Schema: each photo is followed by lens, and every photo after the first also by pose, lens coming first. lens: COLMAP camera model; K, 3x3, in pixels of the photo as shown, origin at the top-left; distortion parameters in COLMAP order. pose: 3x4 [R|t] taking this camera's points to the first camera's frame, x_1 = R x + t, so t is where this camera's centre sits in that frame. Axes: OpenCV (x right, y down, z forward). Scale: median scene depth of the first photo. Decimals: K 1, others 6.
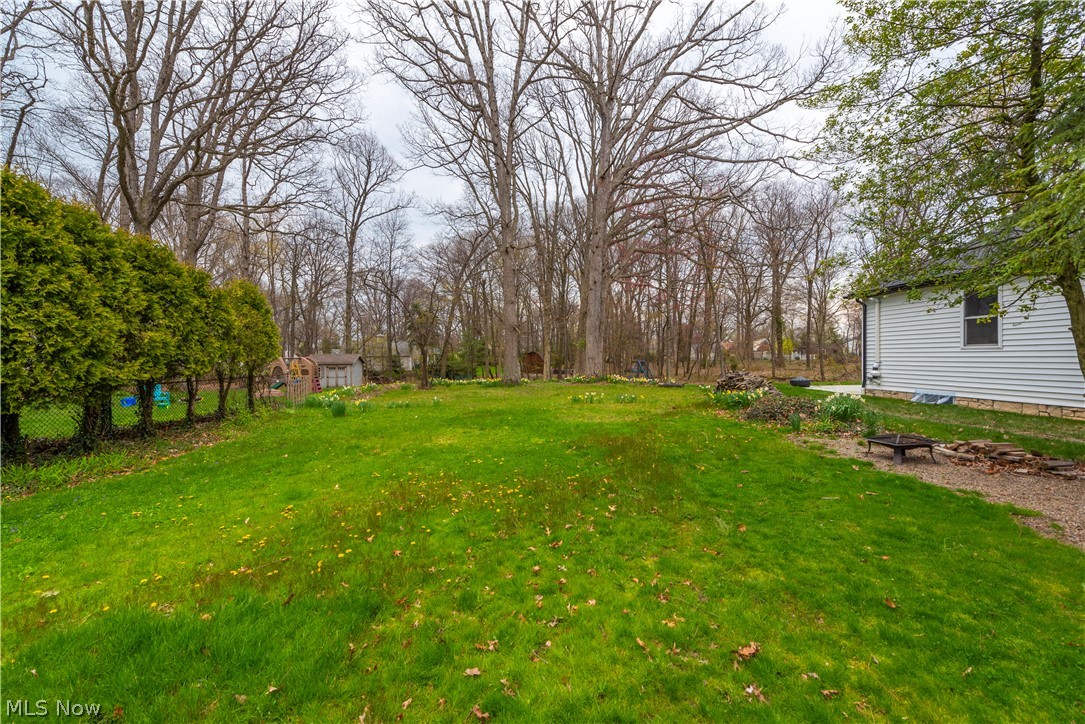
lens RADIAL K [[429.3, 0, 542.5], [0, 429.3, 362.0], [0, 0, 1]] dist [0.020540, -0.000189]
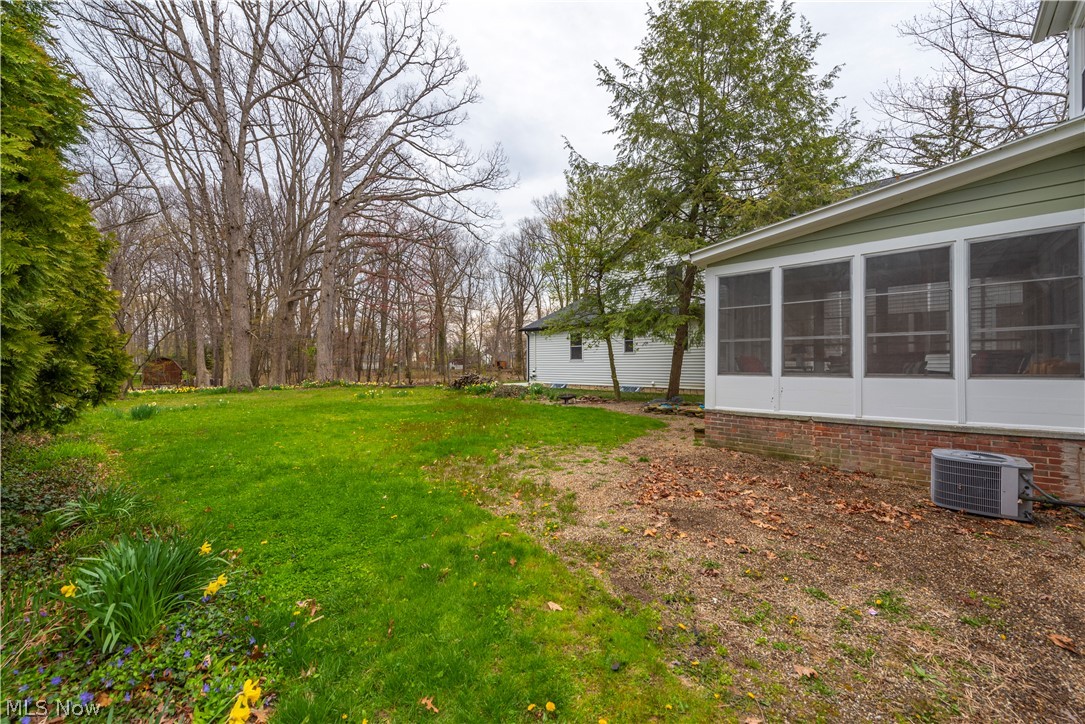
lens RADIAL K [[429.3, 0, 542.5], [0, 429.3, 362.0], [0, 0, 1]] dist [0.020540, -0.000189]
pose [[0.718038, 0.017288, 0.695790, -0.254969], [-0.000518, 0.999704, -0.024304, 0.011221], [-0.696004, 0.017091, 0.717834, -0.171667]]
